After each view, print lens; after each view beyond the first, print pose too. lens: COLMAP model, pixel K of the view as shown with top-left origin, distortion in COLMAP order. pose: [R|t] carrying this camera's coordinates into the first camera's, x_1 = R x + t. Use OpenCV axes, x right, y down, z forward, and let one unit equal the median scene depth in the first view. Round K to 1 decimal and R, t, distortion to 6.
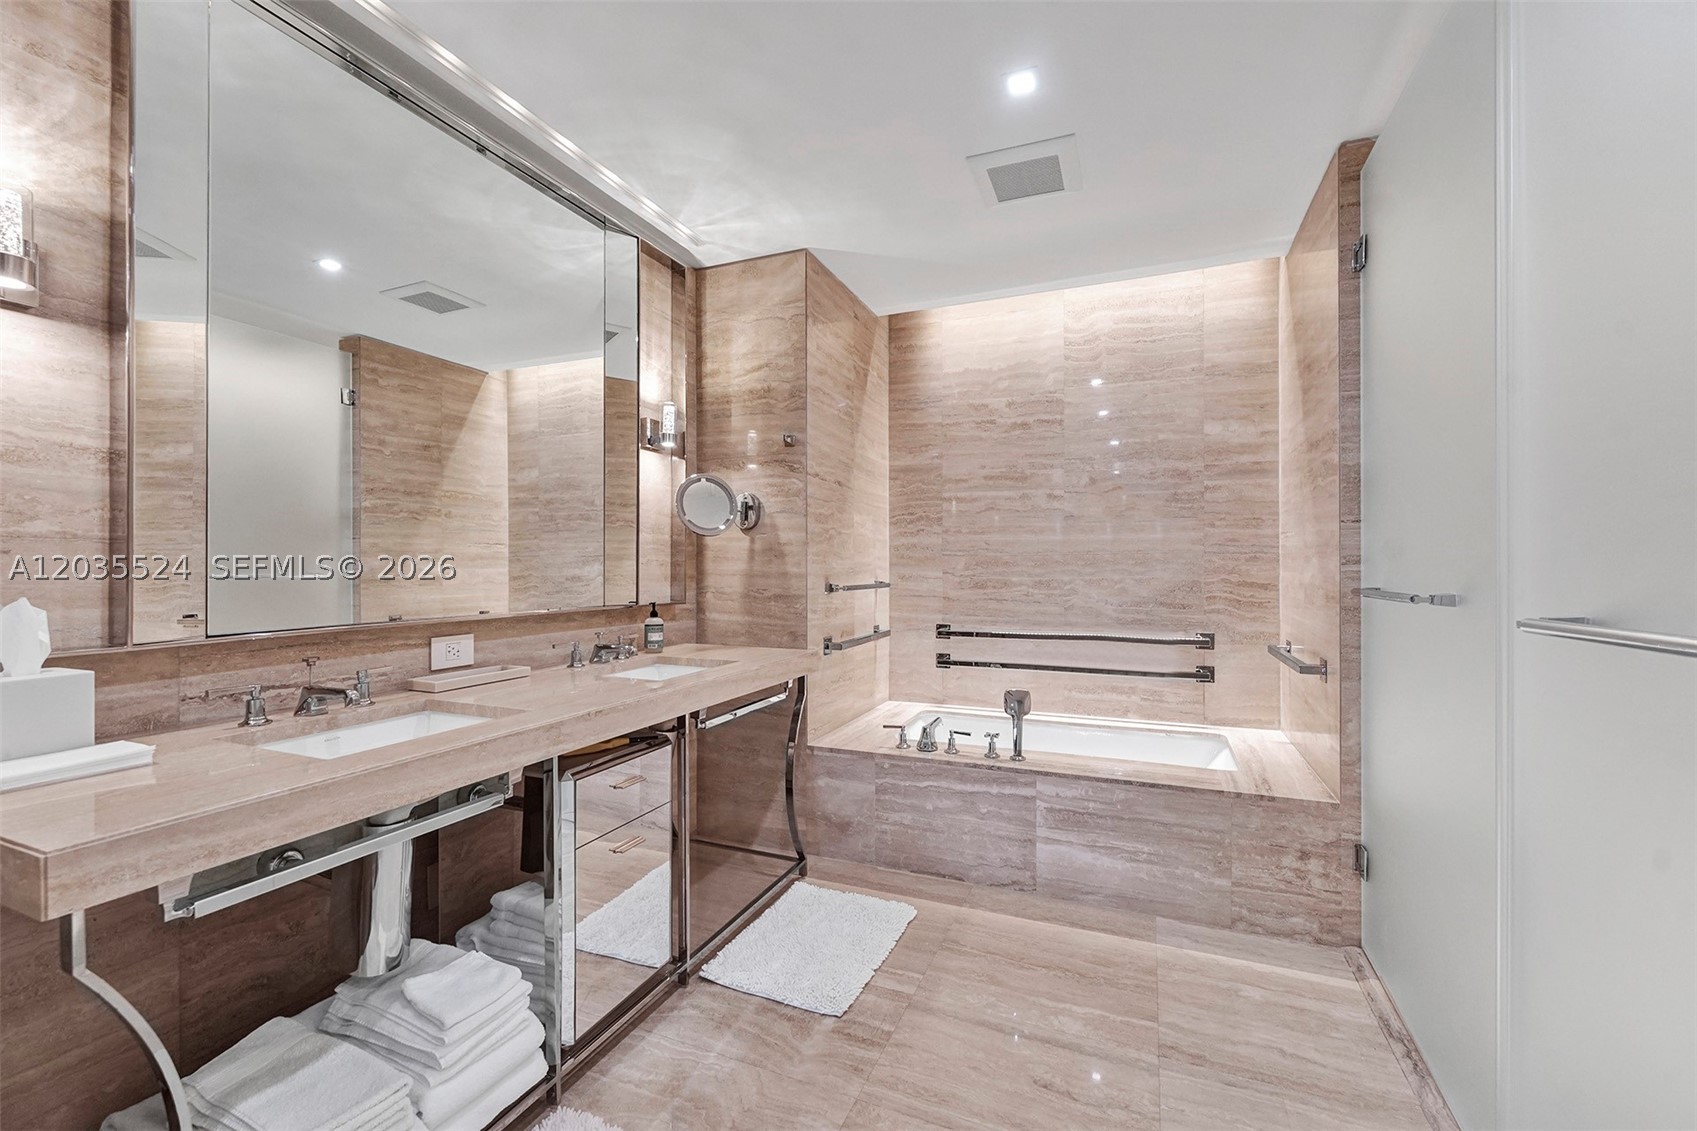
lens RADIAL K [[706.9, 0, 845.8], [0, 706.9, 565.8], [0, 0, 1]] dist [-0.001784, 0.000025]
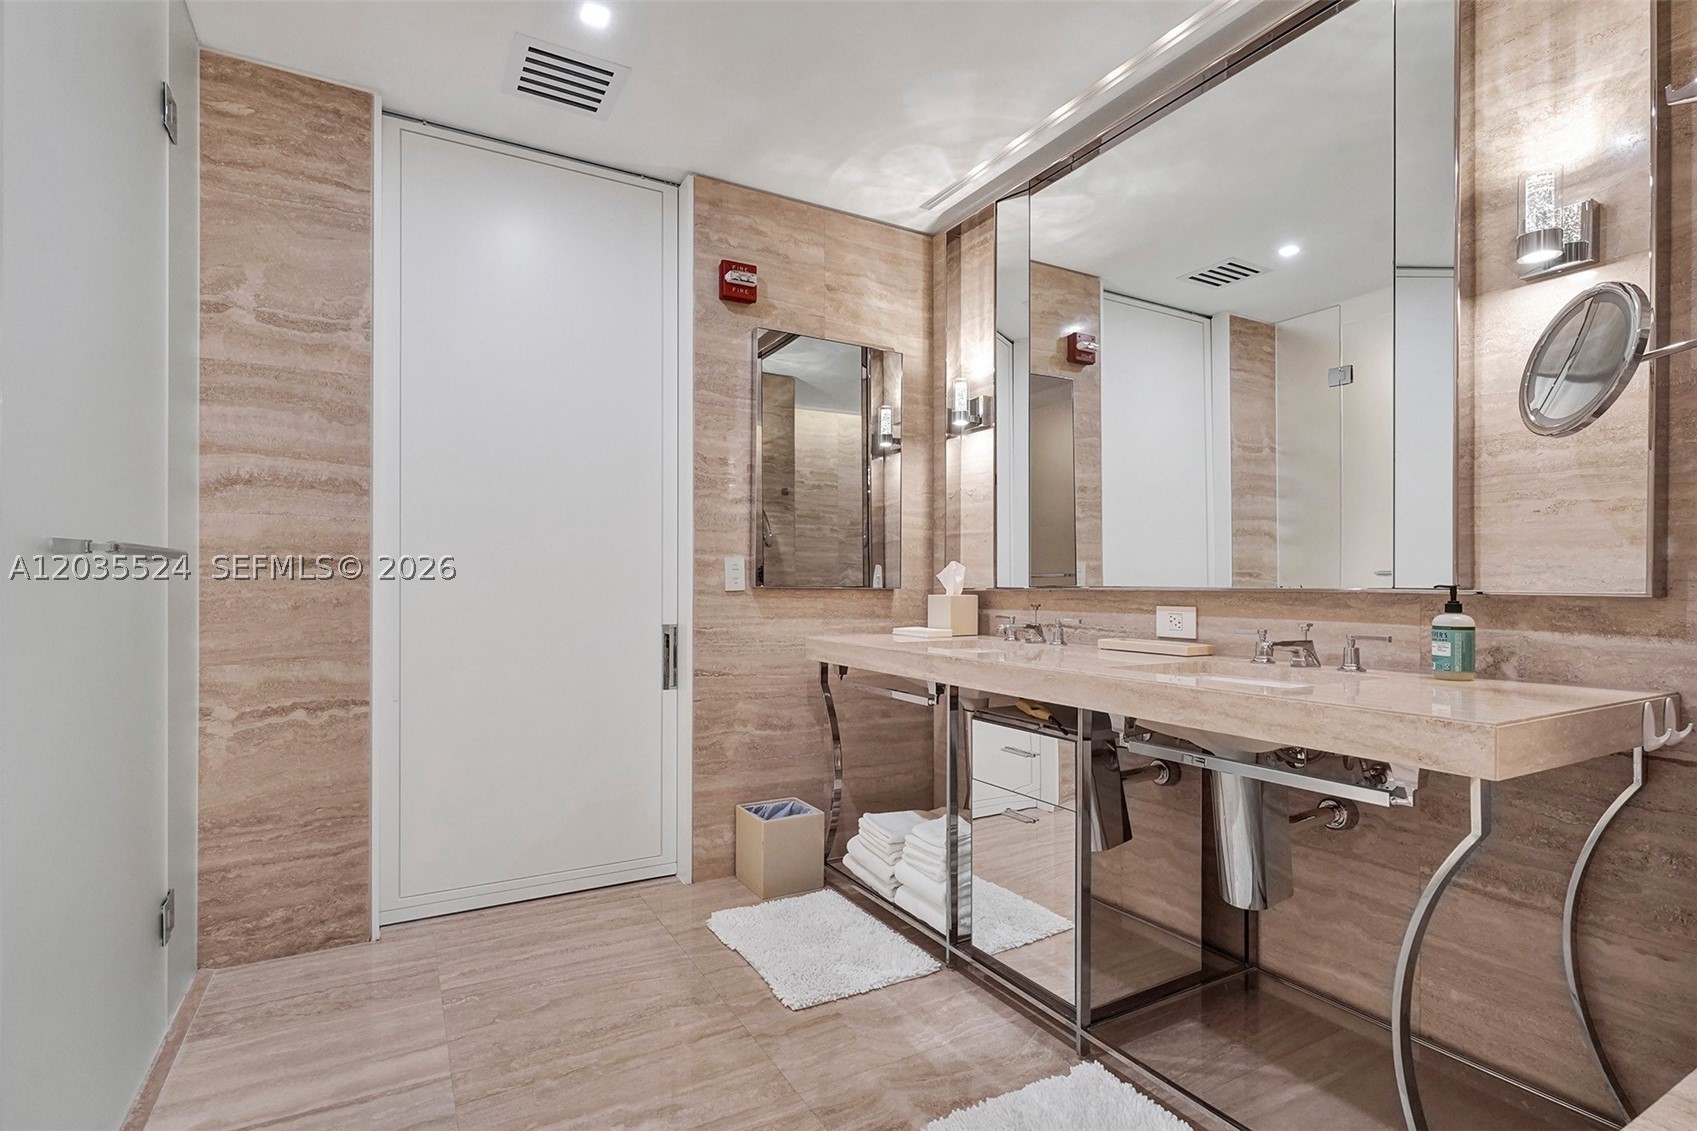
lens RADIAL K [[817.5, 0, 847.9], [0, 817.5, 583.9], [0, 0, 1]] dist [-0.001209, -0.000170]
pose [[-0.609335, -0.001563, -0.792912, 0.421606], [-0.002241, 0.999997, -0.000249, 0.044716], [0.792910, 0.001626, -0.609337, 0.871267]]
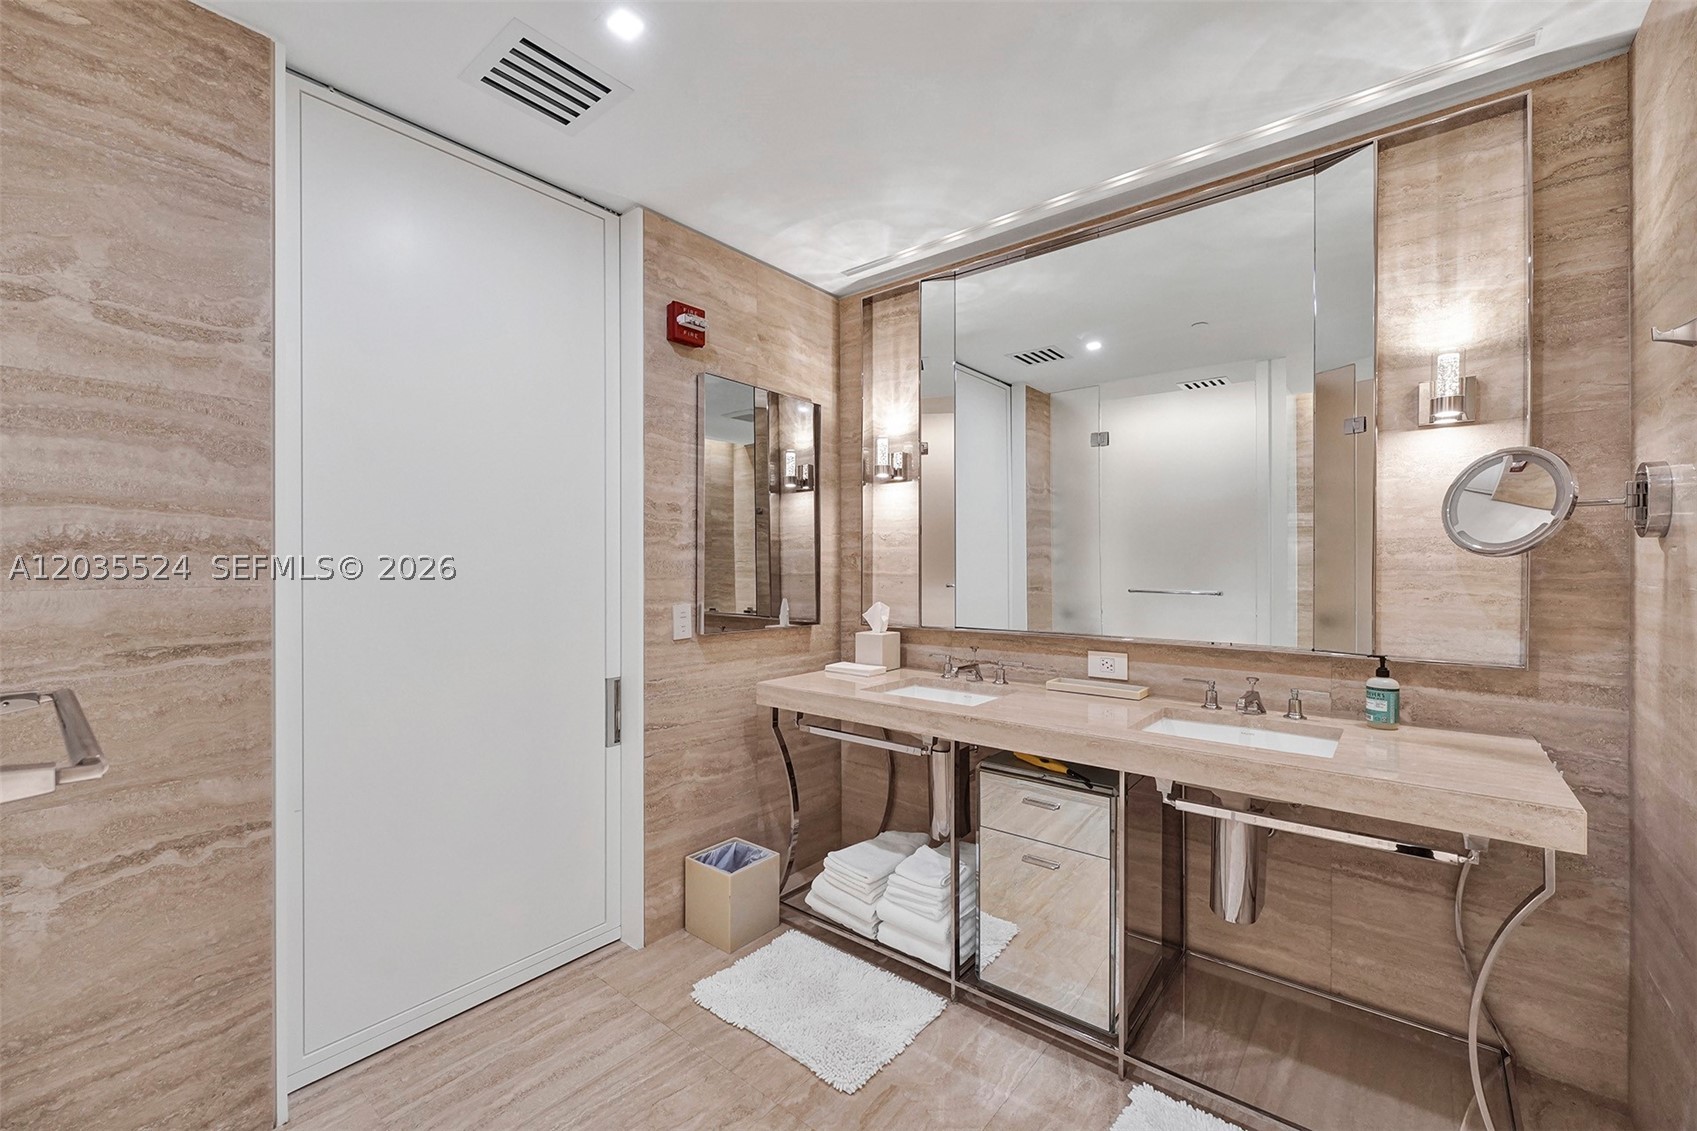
lens RADIAL K [[692.0, 0, 848.9], [0, 692.0, 566.3], [0, 0, 1]] dist [-0.001221, -0.000210]
pose [[-0.281629, 0.002936, -0.959519, 0.452284], [0.000205, 0.999995, 0.003000, -0.032538], [0.959523, 0.000648, -0.281628, 0.592367]]
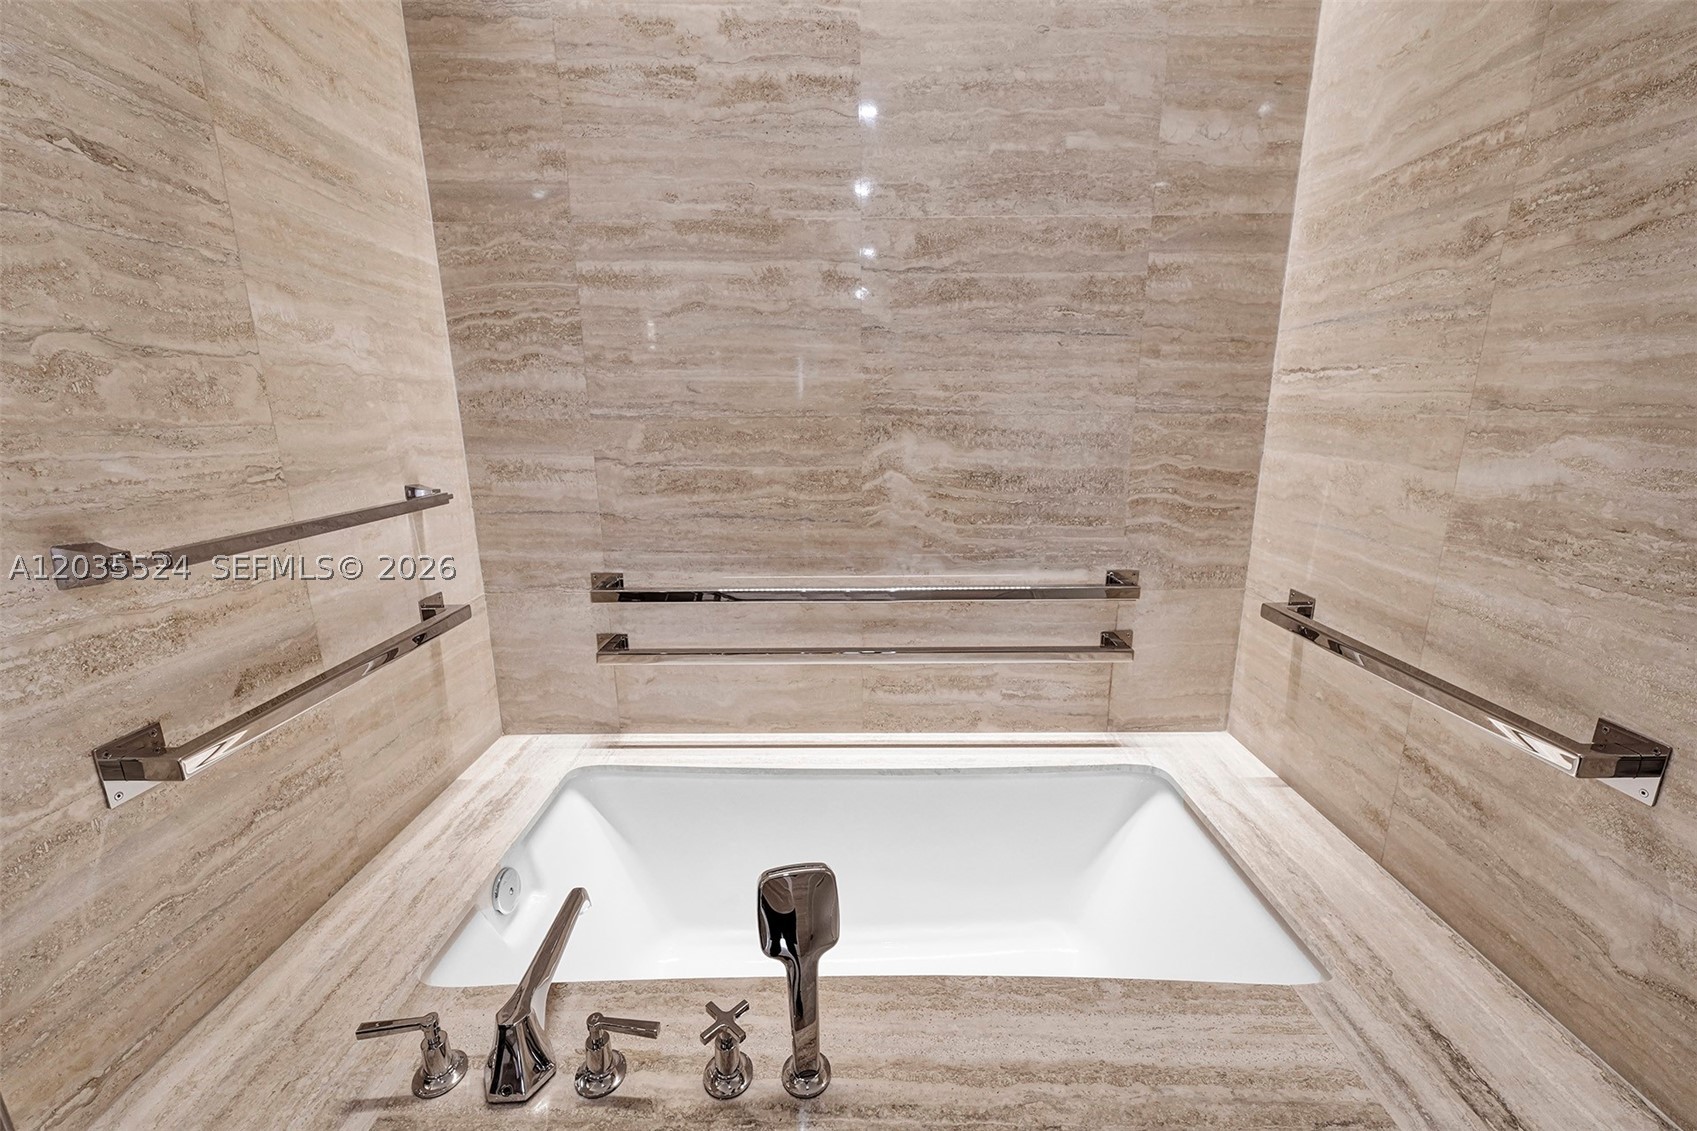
lens RADIAL K [[677.3, 0, 850.1], [0, 677.3, 570.4], [0, 0, 1]] dist [-0.001265, -0.000064]
pose [[0.923689, -0.095583, 0.371030, 0.147168], [0.006492, 0.972148, 0.234277, -0.023933], [-0.383089, -0.213990, 0.898583, 0.667420]]
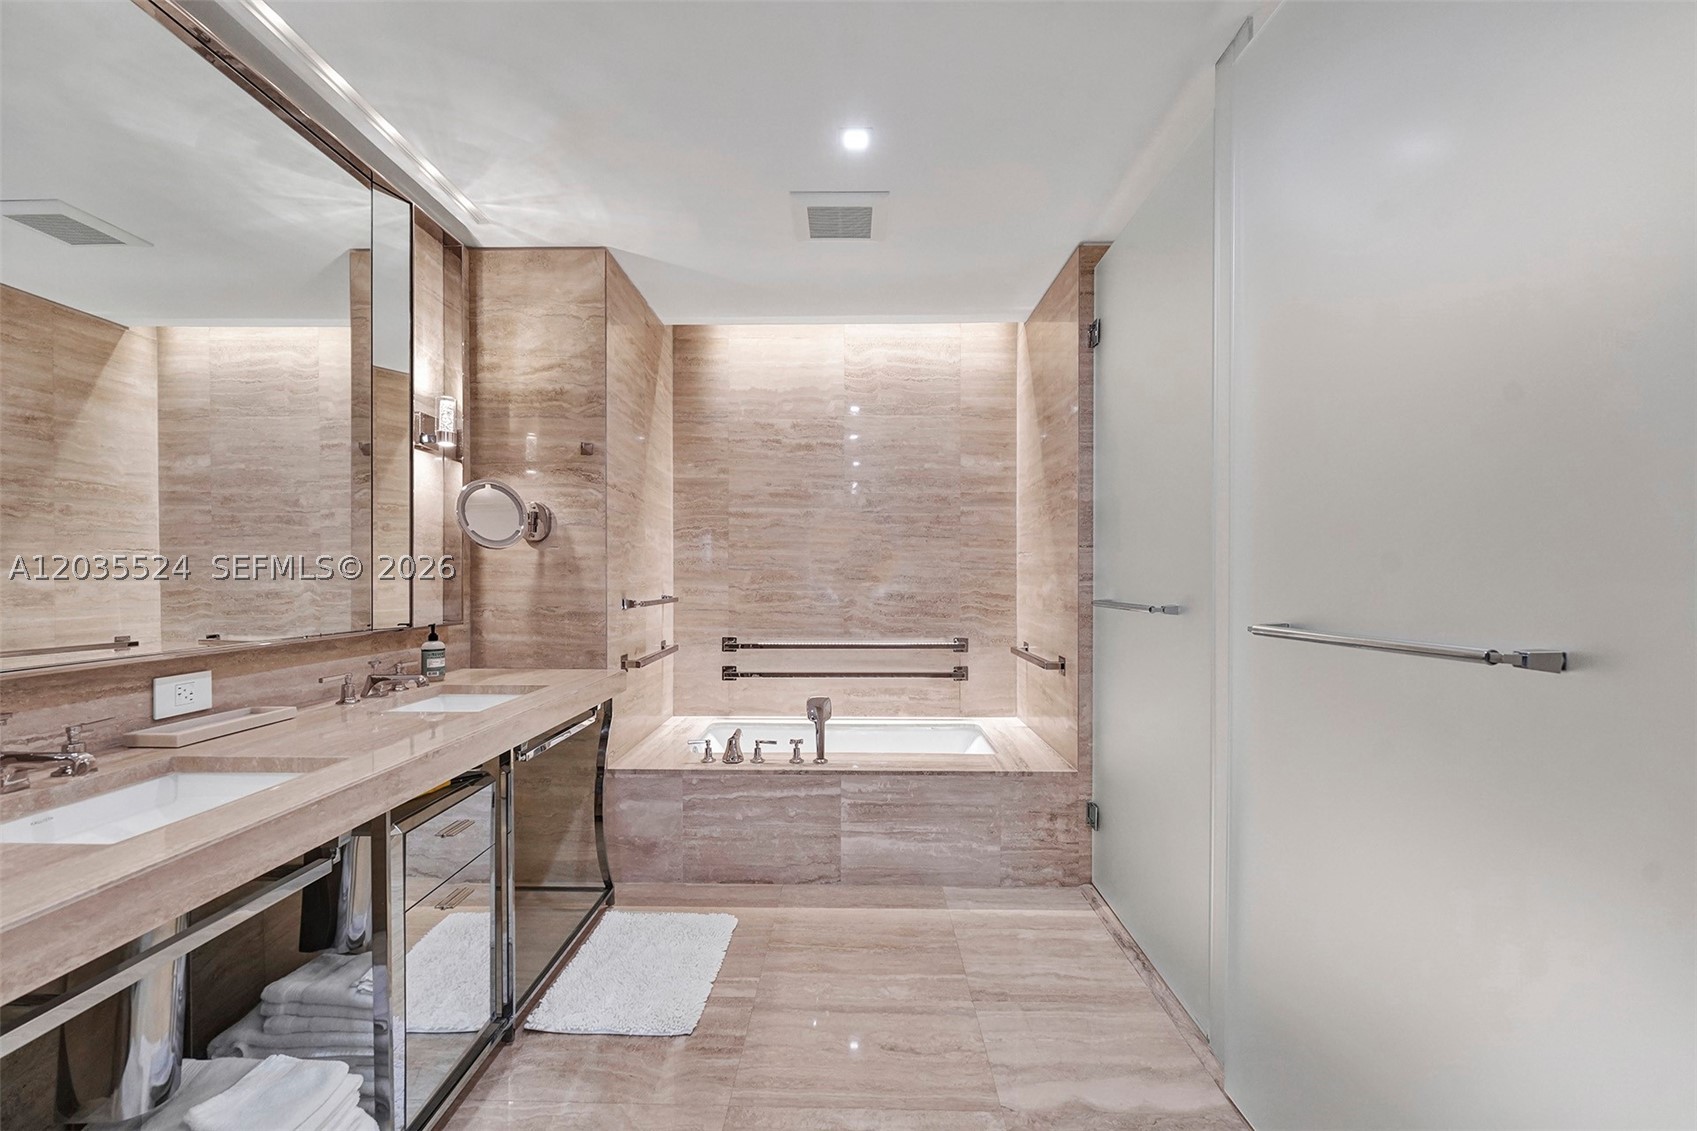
lens RADIAL K [[707.8, 0, 844.0], [0, 707.8, 580.3], [0, 0, 1]] dist [-0.002100, -0.000446]
pose [[0.928012, -0.001407, 0.372547, -0.107394], [-0.001534, 0.999970, 0.007599, -0.008455], [-0.372547, -0.007624, 0.927982, -0.004857]]
